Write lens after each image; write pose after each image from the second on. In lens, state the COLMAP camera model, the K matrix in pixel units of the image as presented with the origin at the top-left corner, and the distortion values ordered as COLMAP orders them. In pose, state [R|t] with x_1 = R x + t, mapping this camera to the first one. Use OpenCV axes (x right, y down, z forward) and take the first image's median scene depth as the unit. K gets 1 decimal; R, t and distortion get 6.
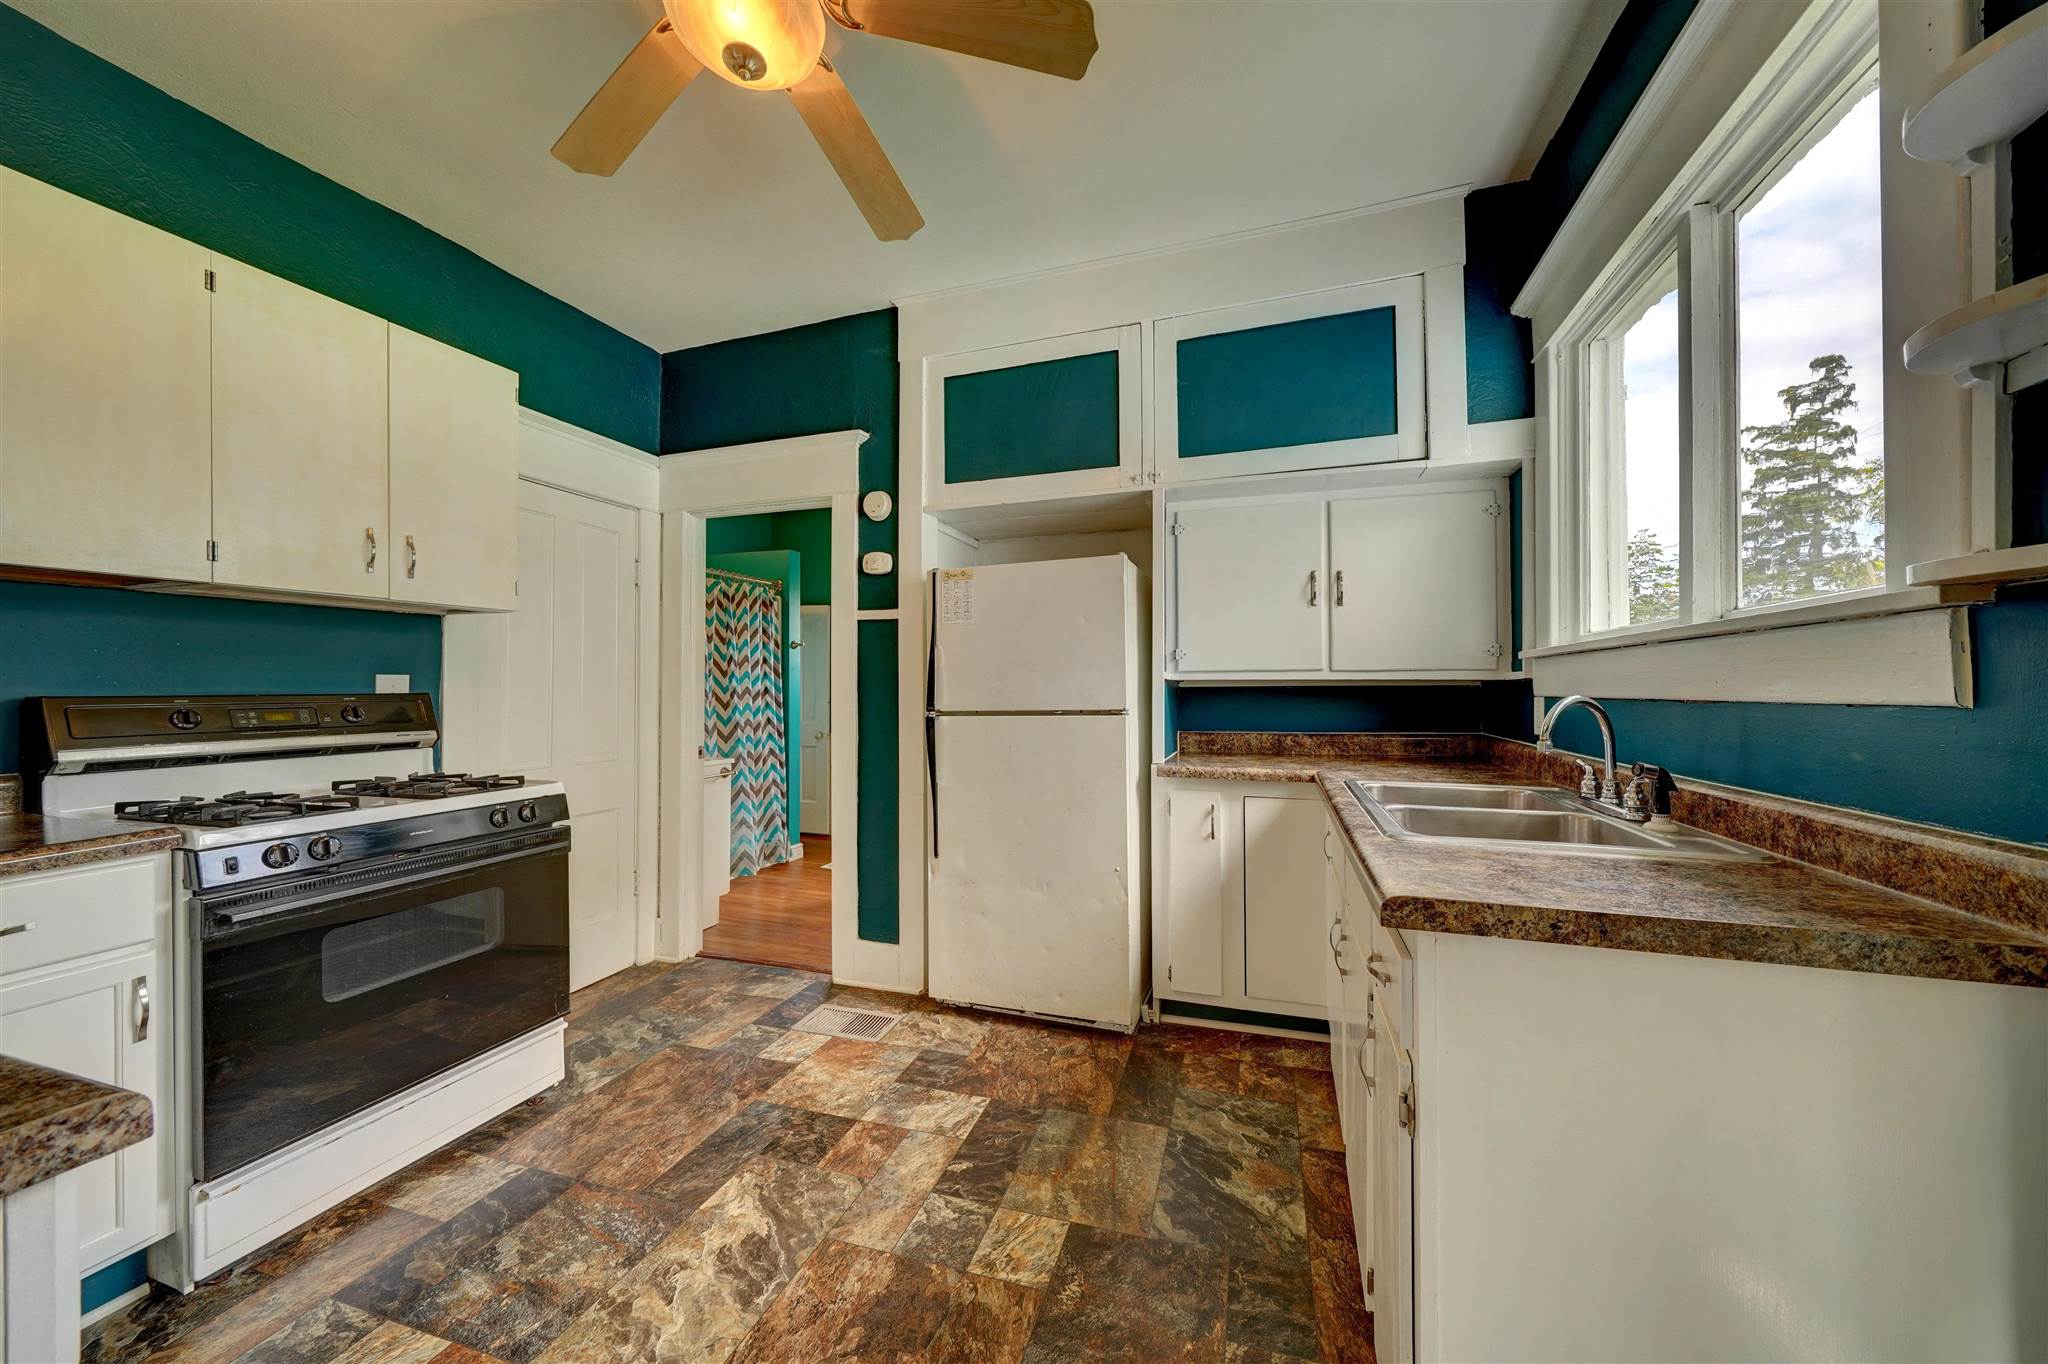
lens RADIAL K [[717.1, 0, 1008.8], [0, 717.1, 682.8], [0, 0, 1]] dist [-0.001500, -0.000374]
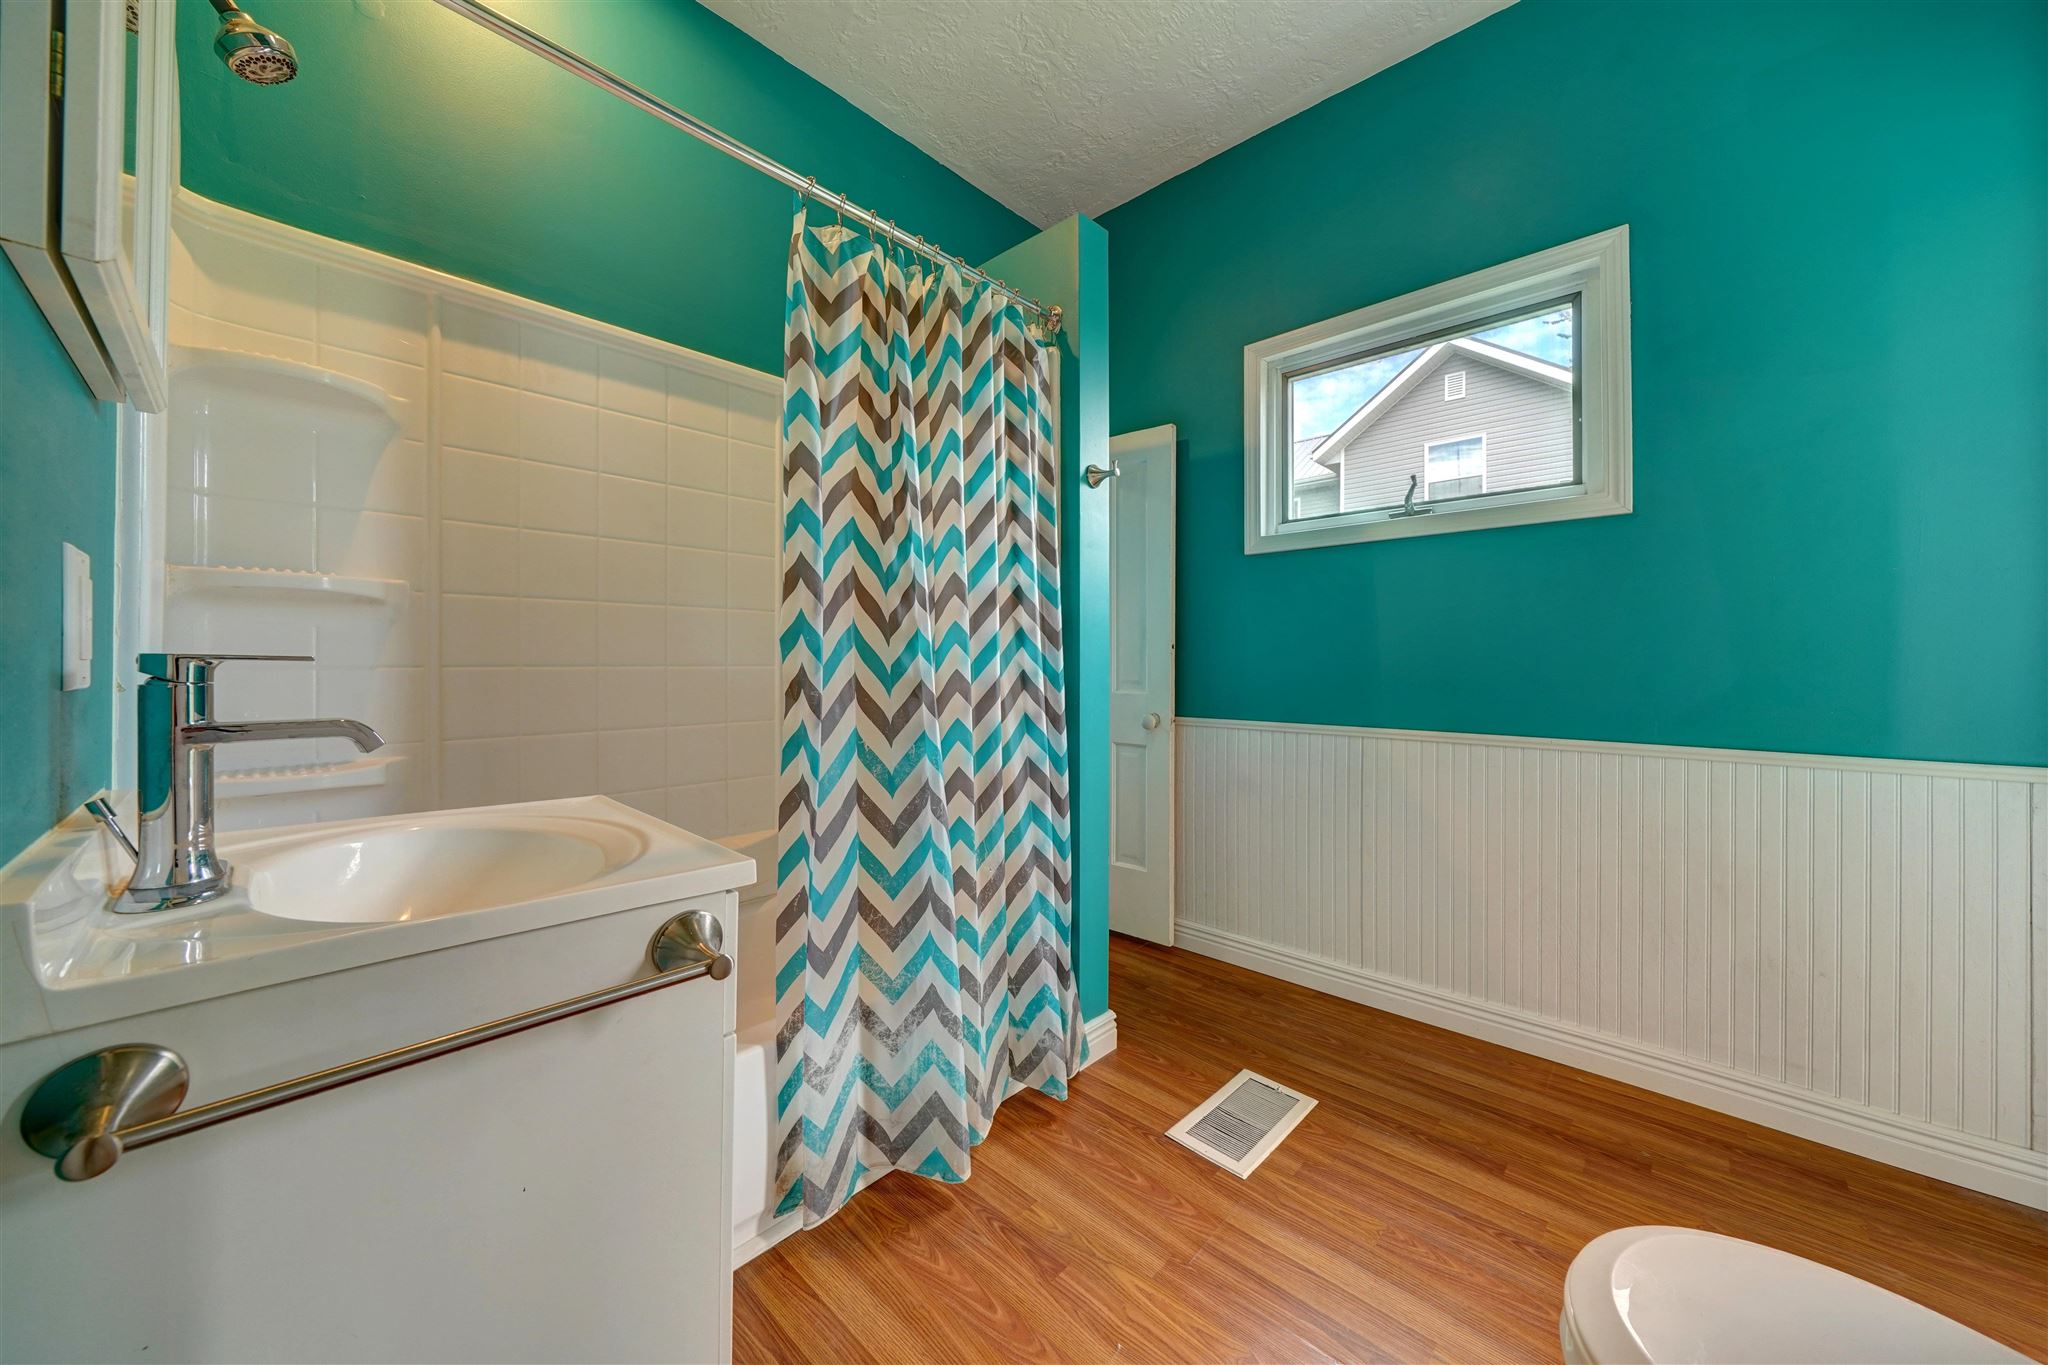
lens RADIAL K [[717.1, 0, 1021.7], [0, 717.1, 664.2], [0, 0, 1]] dist [-0.001500, -0.000374]
pose [[0.920073, 0.001935, -0.391743, -0.196654], [0.000552, 0.999980, 0.006235, 0.042435], [0.391747, -0.005952, 0.920054, 0.672976]]
